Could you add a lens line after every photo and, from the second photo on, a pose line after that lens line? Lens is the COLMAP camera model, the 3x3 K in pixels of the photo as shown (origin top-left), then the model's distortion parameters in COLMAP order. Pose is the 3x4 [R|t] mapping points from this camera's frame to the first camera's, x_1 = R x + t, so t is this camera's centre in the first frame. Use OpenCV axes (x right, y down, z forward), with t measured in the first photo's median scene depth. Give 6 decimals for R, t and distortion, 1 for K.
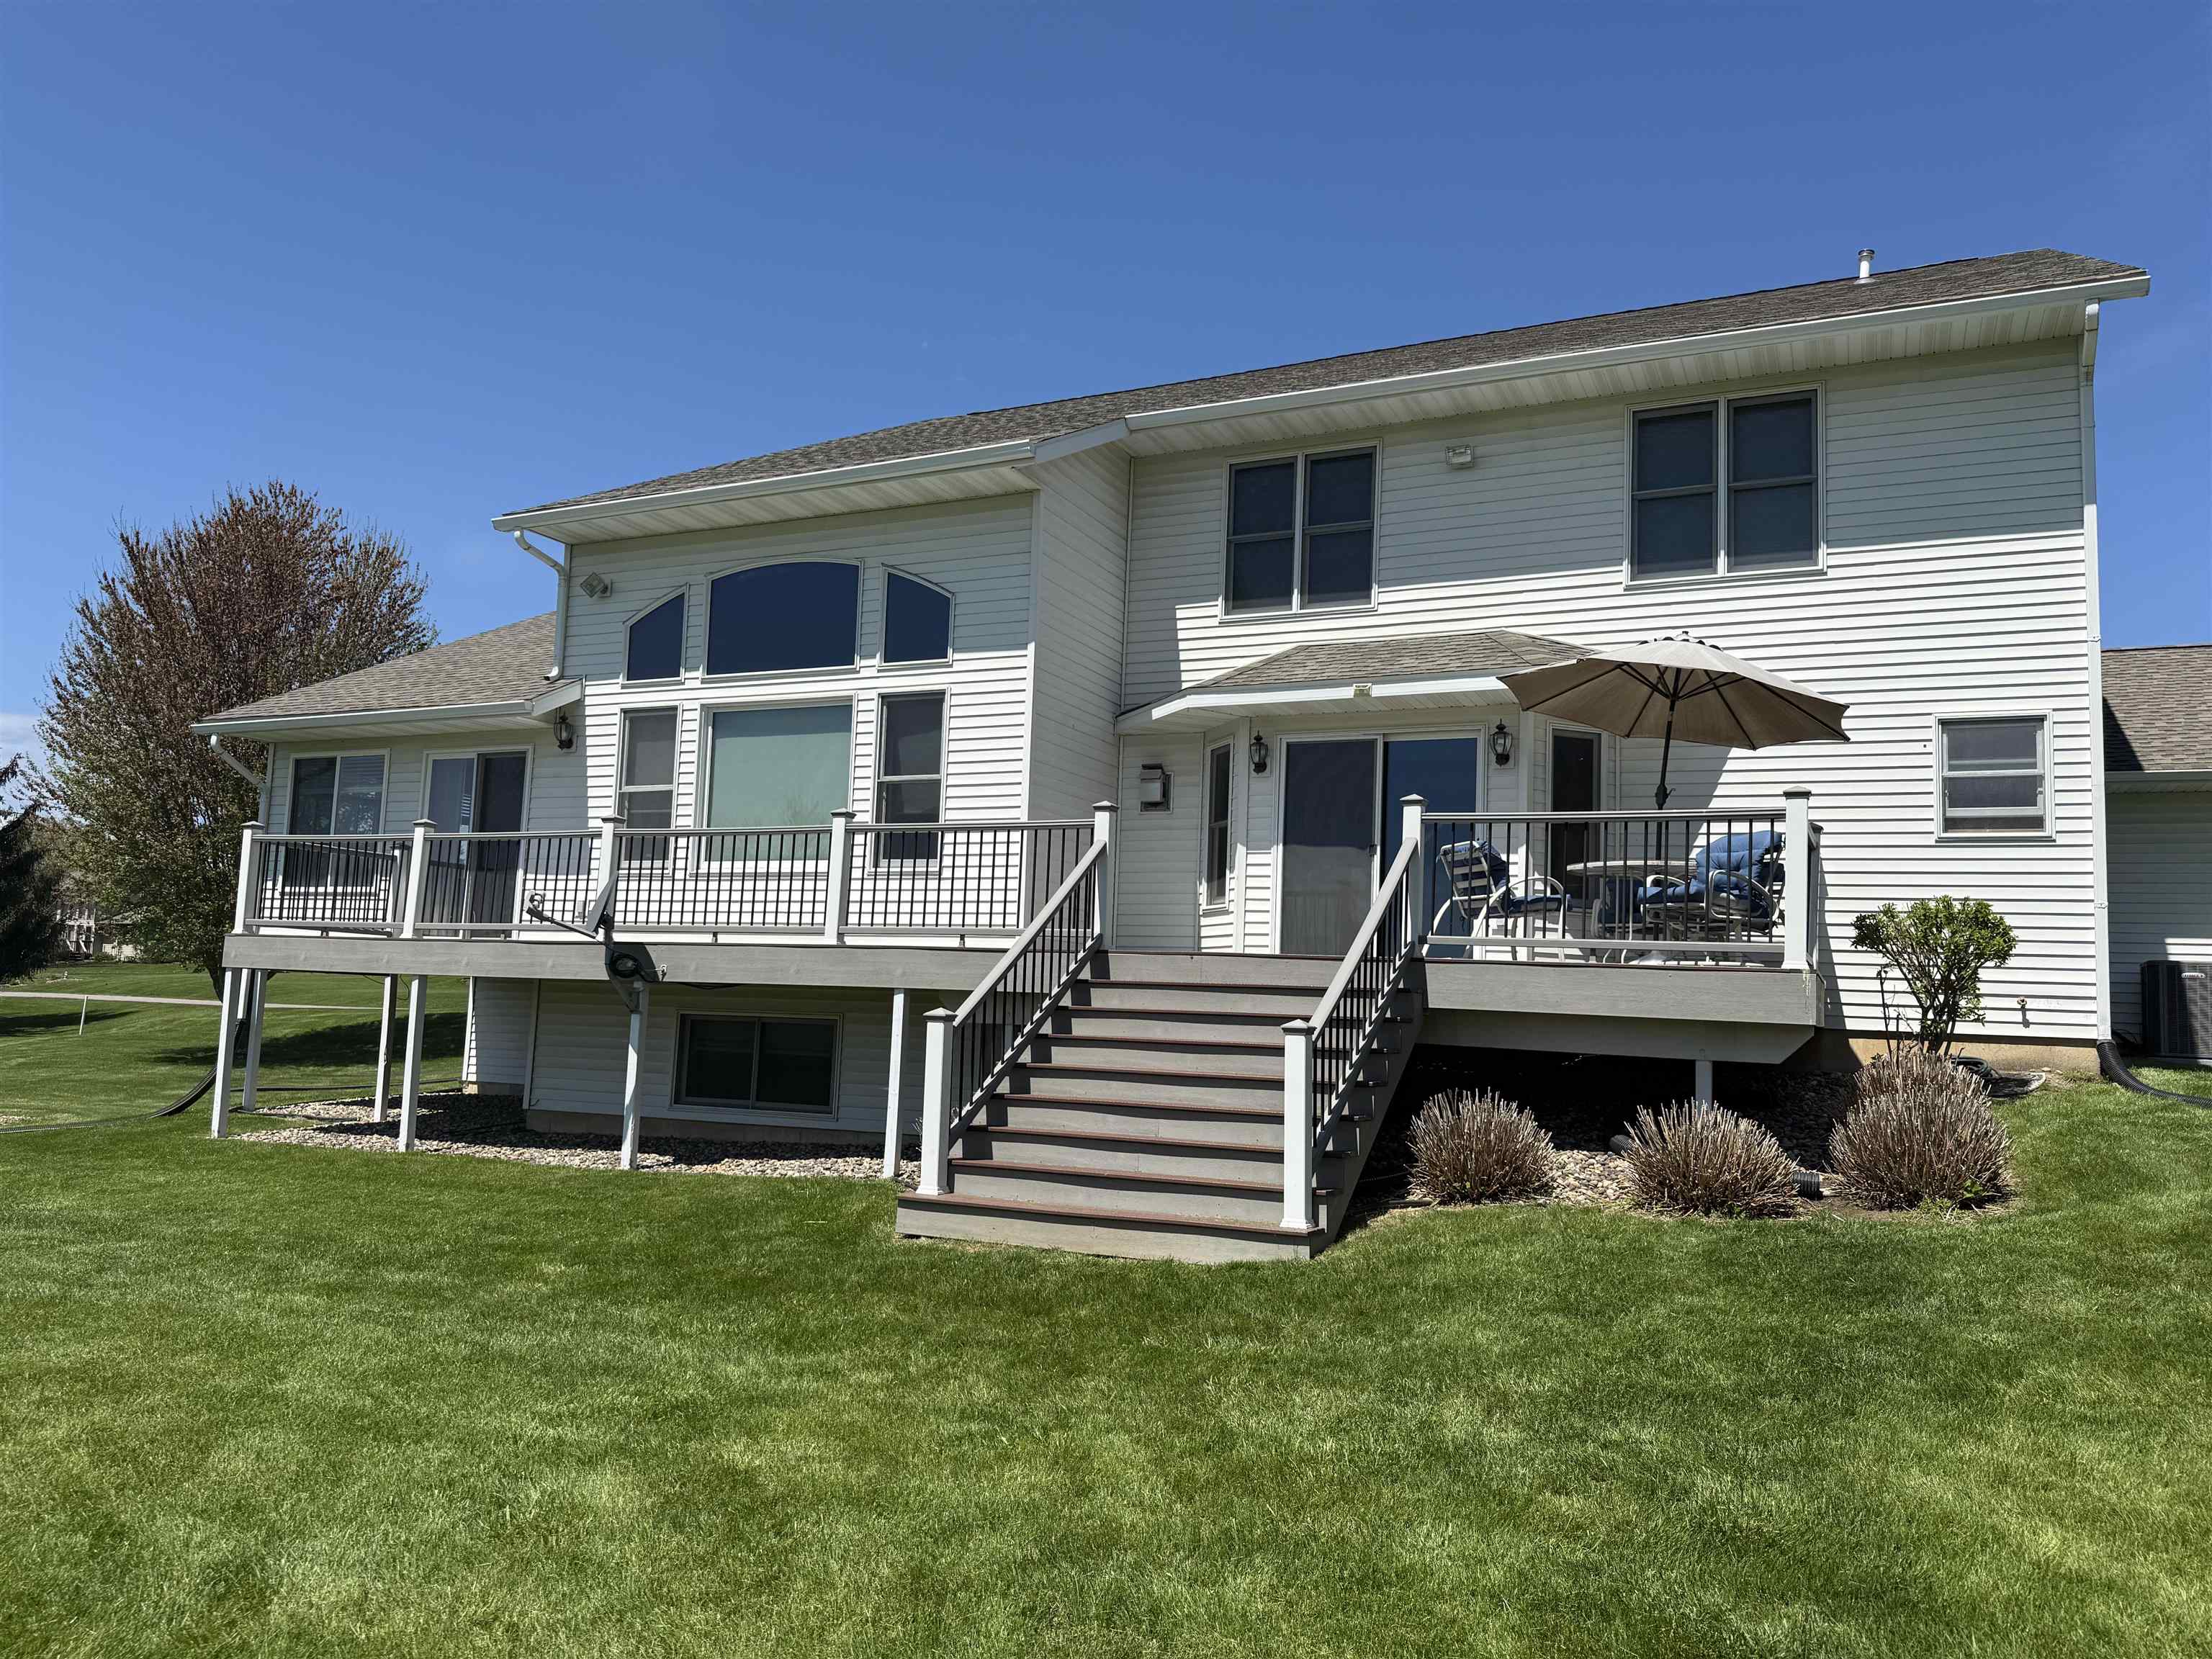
lens RADIAL K [[1538.3, 0, 1109.2], [0, 1538.3, 846.1], [0, 0, 1]] dist [0.114531, -0.160322]
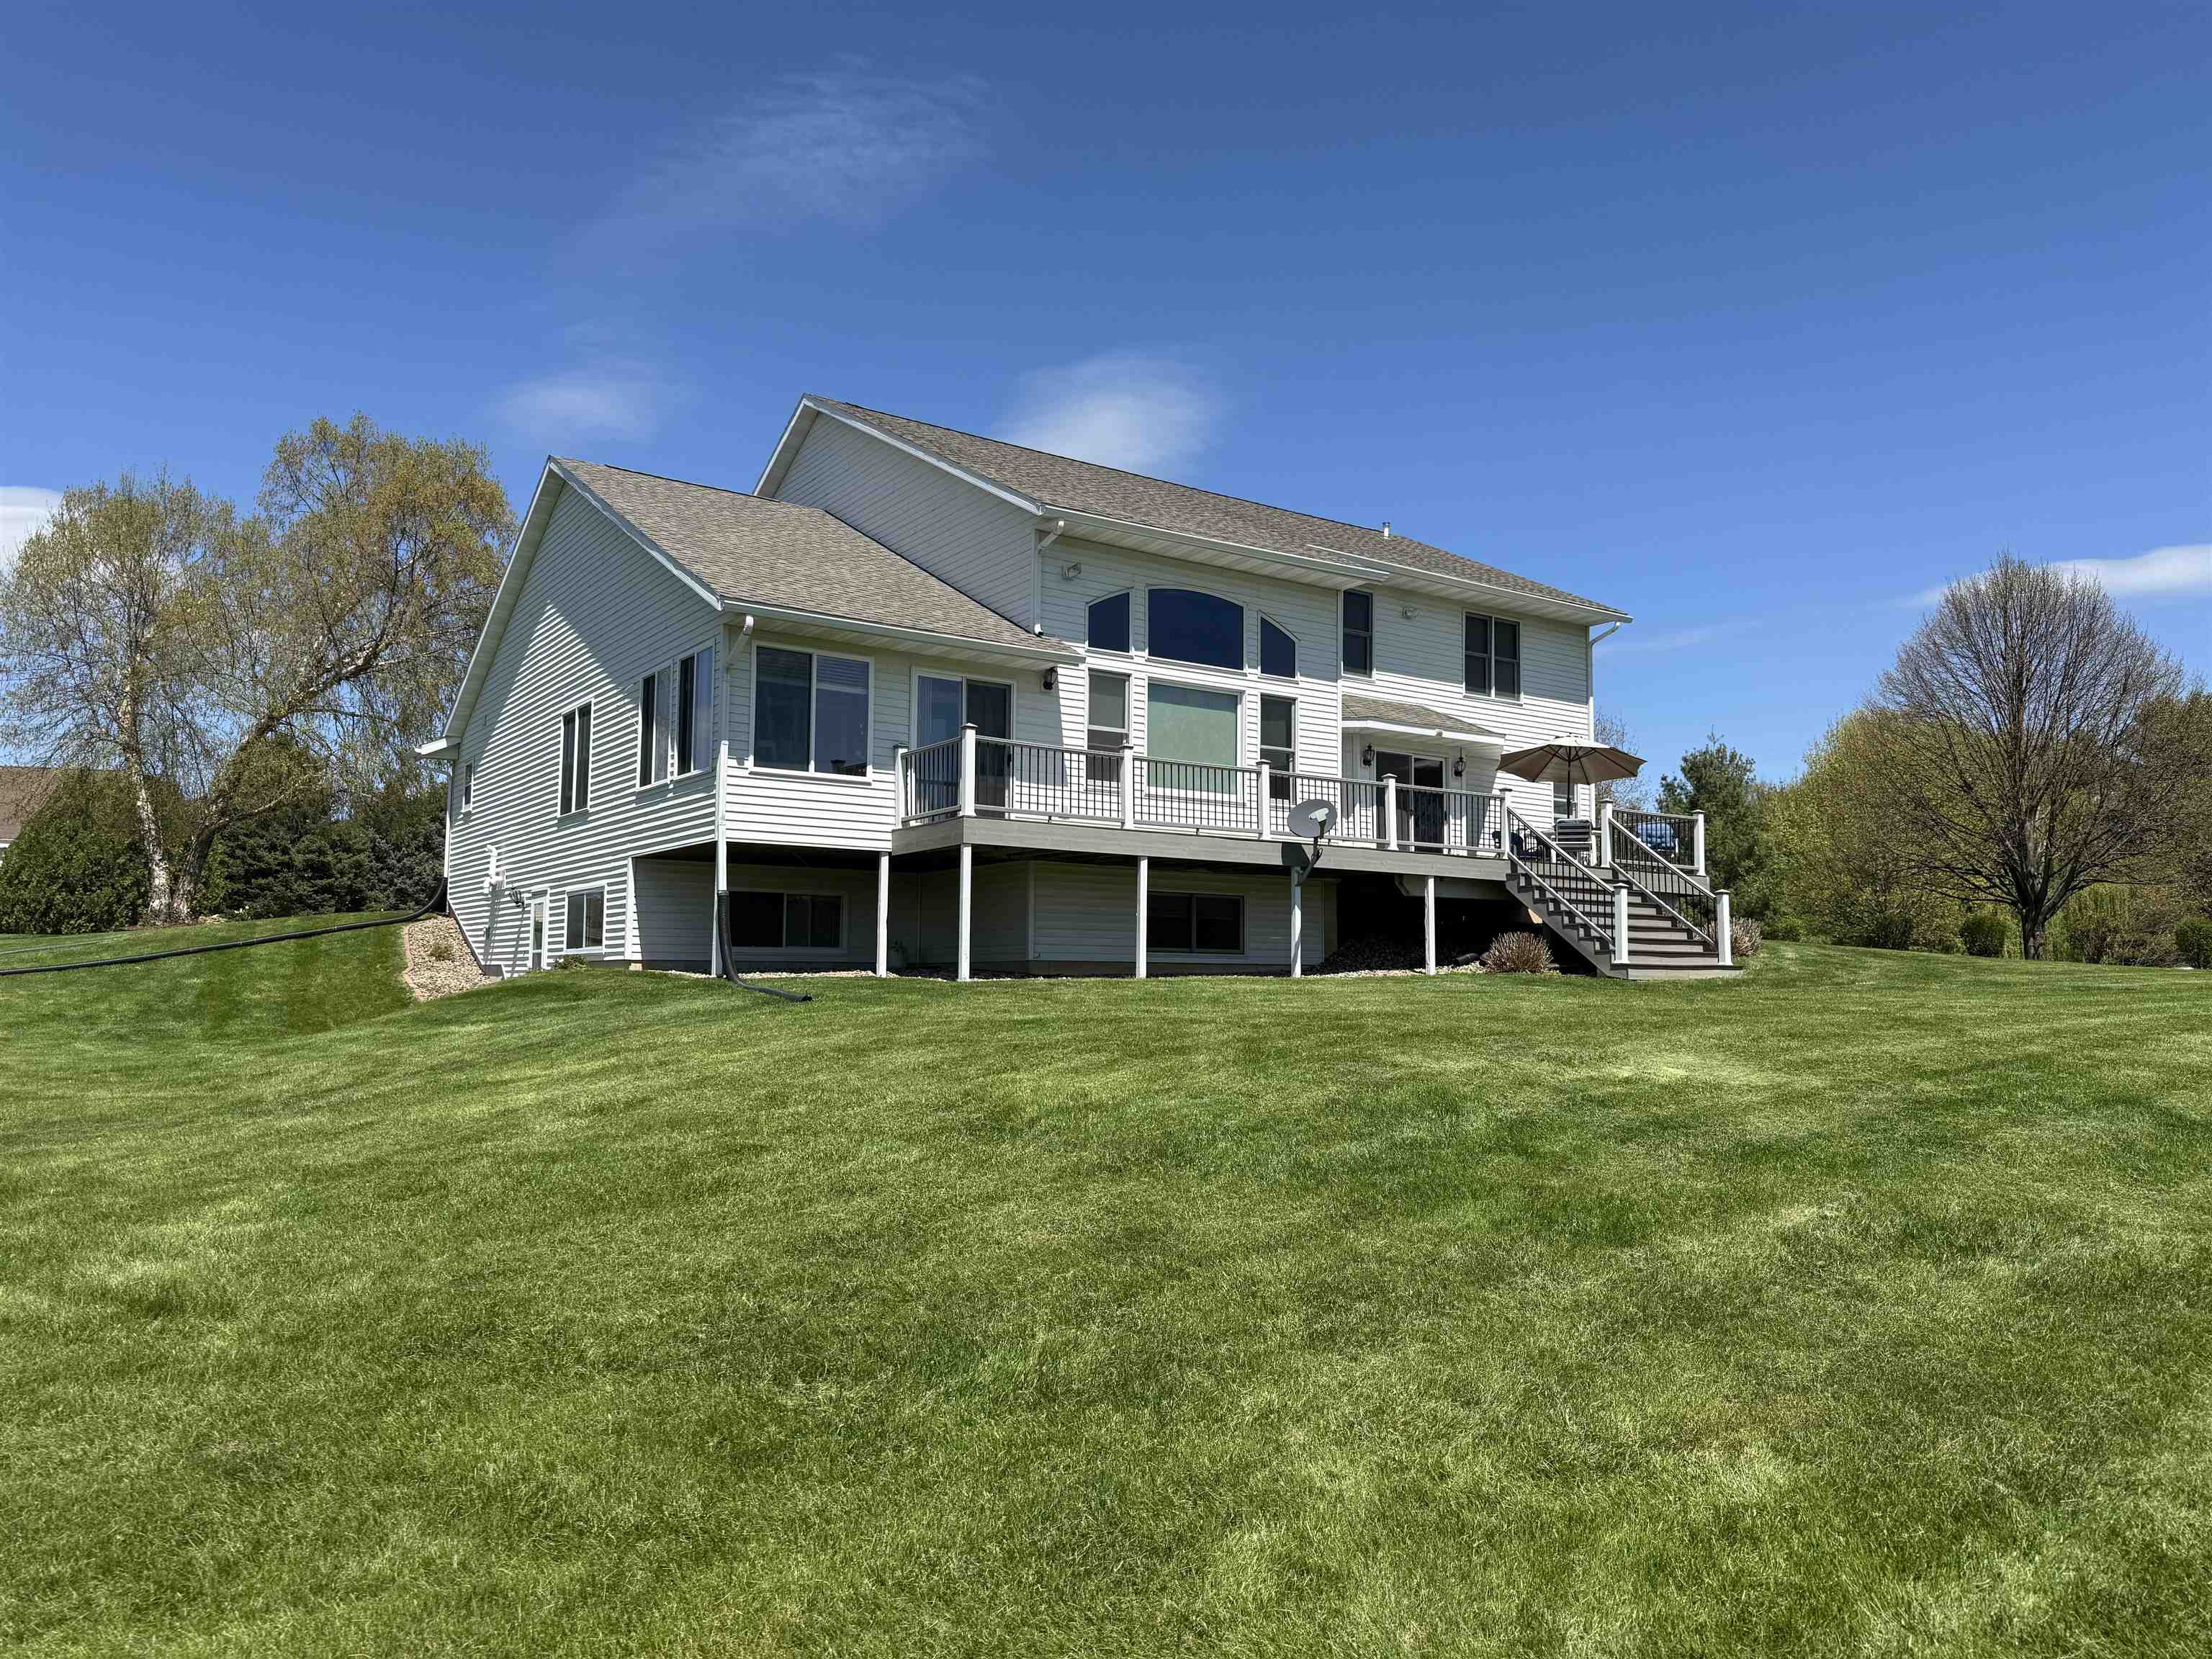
lens RADIAL K [[1538.3, 0, 1109.2], [0, 1538.3, 846.1], [0, 0, 1]] dist [0.114531, -0.160322]
pose [[0.505403, 0.044805, 0.861719, -1.618933], [-0.080779, 0.996722, -0.004447, 0.079971], [-0.859094, -0.067362, 0.507366, 0.323080]]
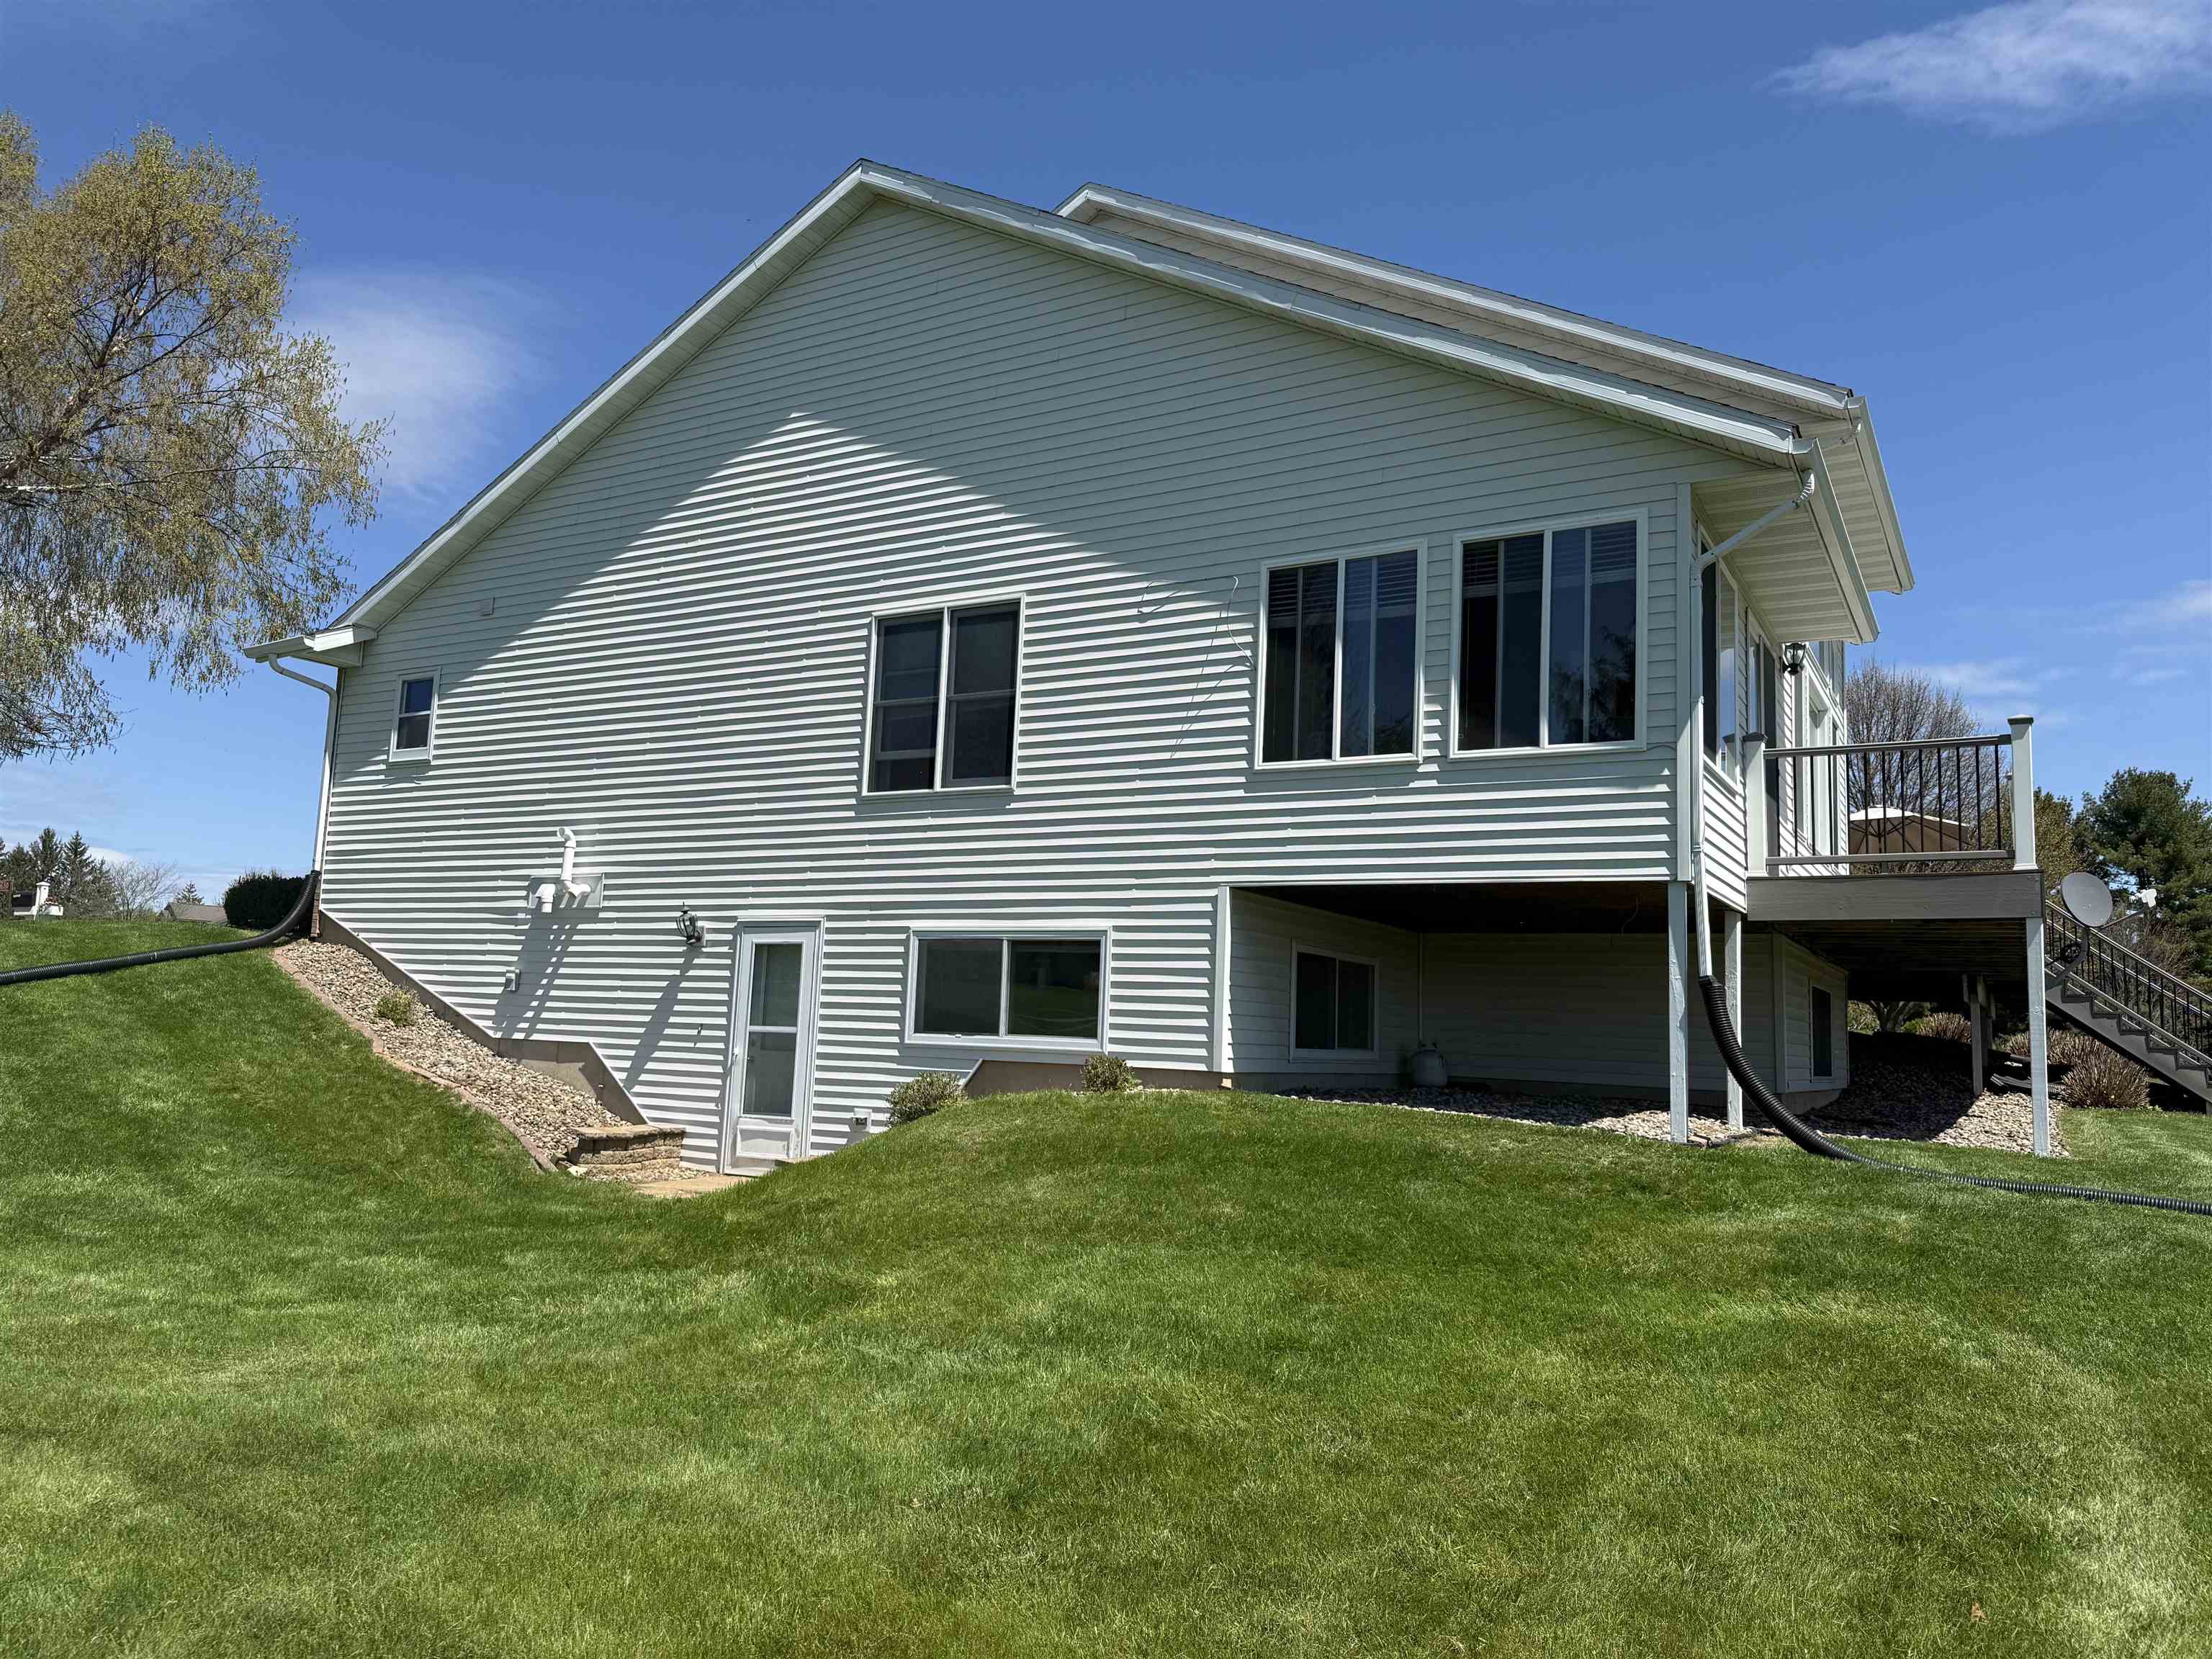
lens RADIAL K [[1538.3, 0, 1109.2], [0, 1538.3, 846.1], [0, 0, 1]] dist [0.114531, -0.160322]
pose [[0.111658, 0.083007, 0.990274, -1.388654], [-0.142722, 0.987514, -0.066683, 0.161818], [-0.983444, -0.133888, 0.122111, 1.417402]]
